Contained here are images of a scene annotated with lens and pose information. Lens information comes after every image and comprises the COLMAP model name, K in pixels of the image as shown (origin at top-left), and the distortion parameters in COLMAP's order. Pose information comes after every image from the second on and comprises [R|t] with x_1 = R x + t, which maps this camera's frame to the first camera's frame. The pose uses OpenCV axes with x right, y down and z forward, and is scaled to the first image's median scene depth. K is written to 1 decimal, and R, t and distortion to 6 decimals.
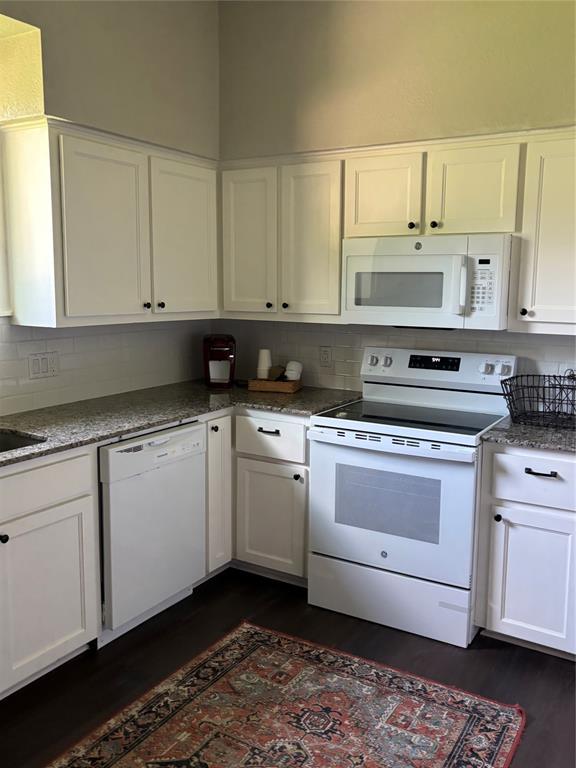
lens RADIAL K [[668.0, 0, 287.9], [0, 668.0, 385.4], [0, 0, 1]] dist [0.013660, 0.005411]
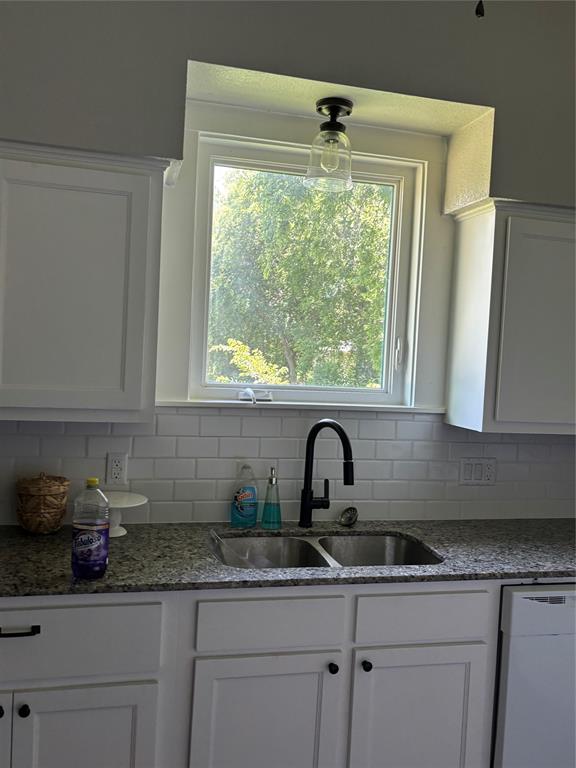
lens RADIAL K [[668.0, 0, 287.4], [0, 668.0, 379.0], [0, 0, 1]] dist [0.013660, 0.005411]
pose [[0.707078, 0.047808, -0.705518, 0.089380], [-0.148534, 0.985495, -0.082082, -0.047421], [0.691360, 0.162832, 0.703923, 0.212618]]
